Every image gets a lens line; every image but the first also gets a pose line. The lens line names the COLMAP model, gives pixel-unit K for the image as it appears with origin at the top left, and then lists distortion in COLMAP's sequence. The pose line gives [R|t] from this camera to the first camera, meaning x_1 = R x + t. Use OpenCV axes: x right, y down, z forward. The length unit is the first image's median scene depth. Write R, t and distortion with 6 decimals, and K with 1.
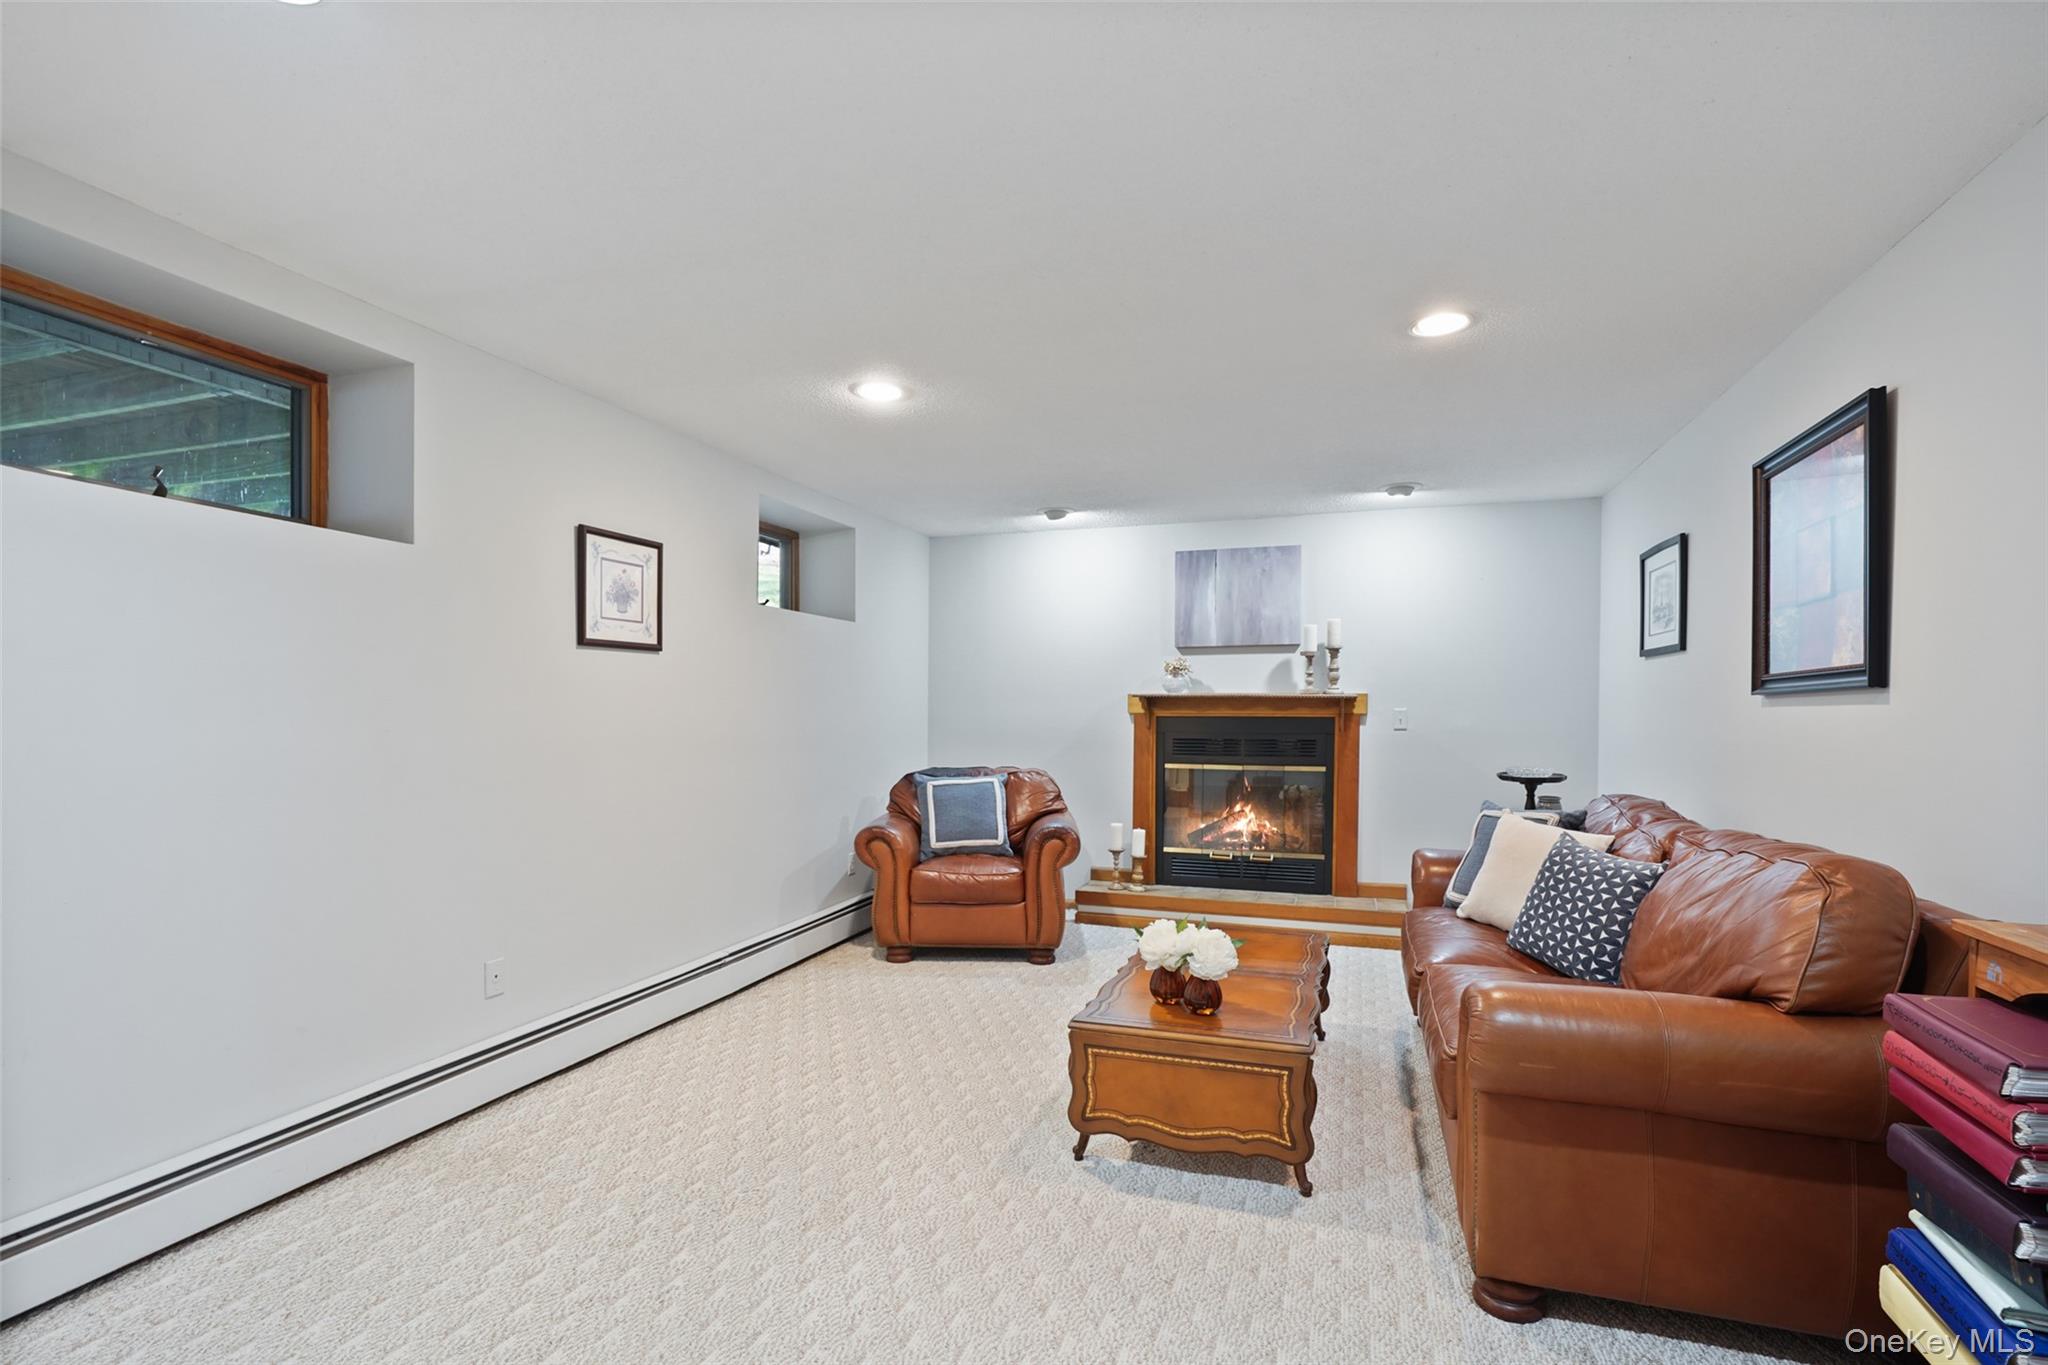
lens RADIAL K [[950.8, 0, 1028.7], [0, 950.8, 725.9], [0, 0, 1]] dist [-0.014159, 0.008574]
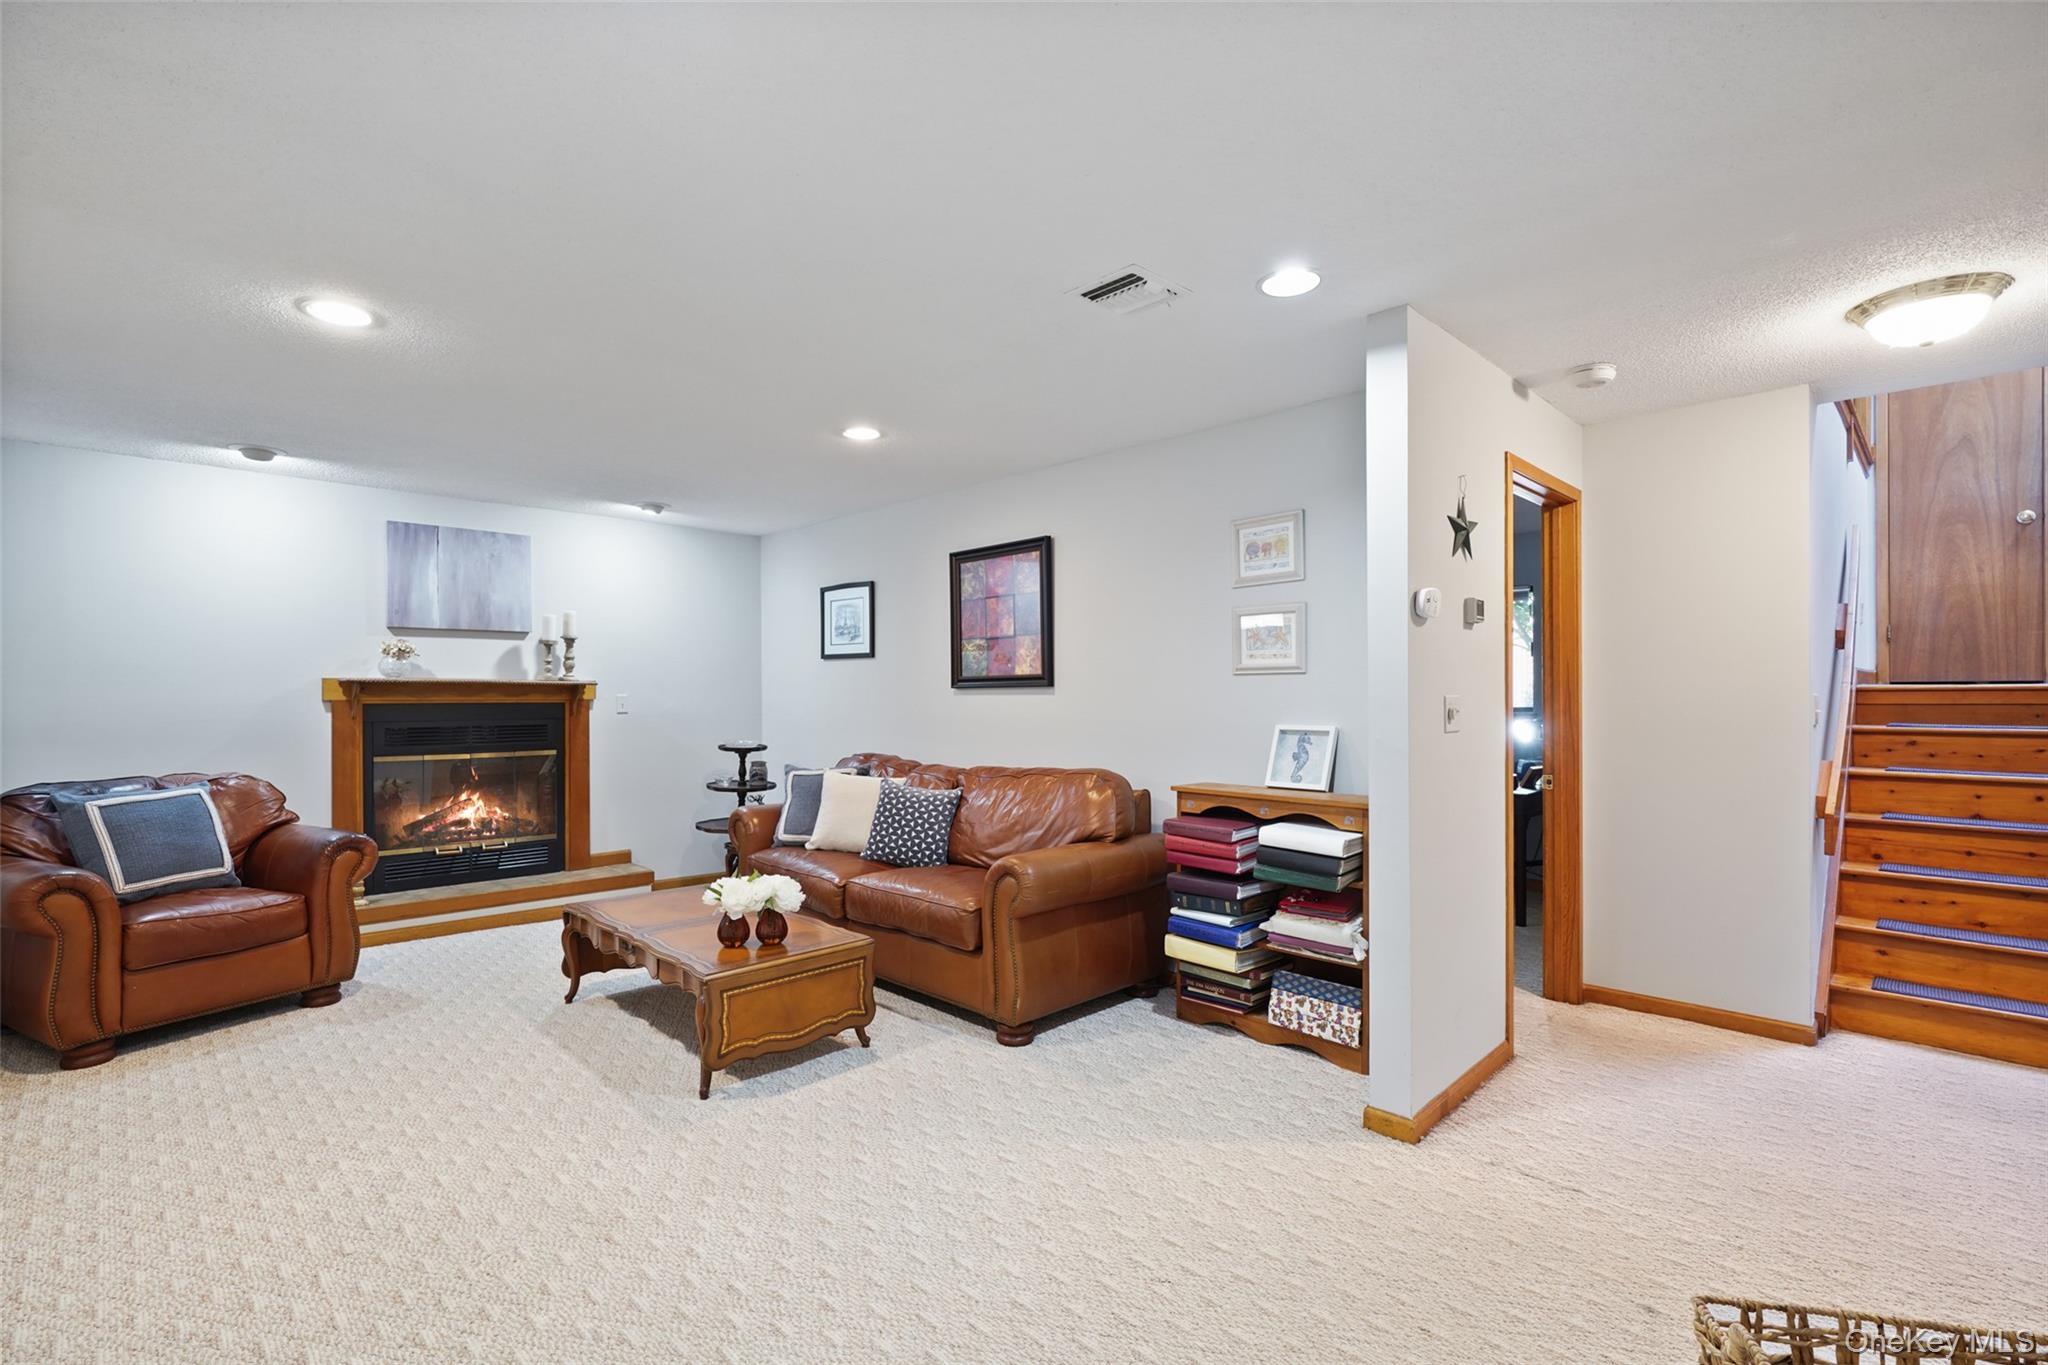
lens RADIAL K [[931.1, 0, 1019.3], [0, 931.1, 691.1], [0, 0, 1]] dist [-0.017723, 0.007177]
pose [[0.446231, 0.000773, 0.894917, -0.415803], [0.014111, 0.999869, -0.007900, -0.007690], [-0.894806, 0.016154, 0.446162, 0.088803]]
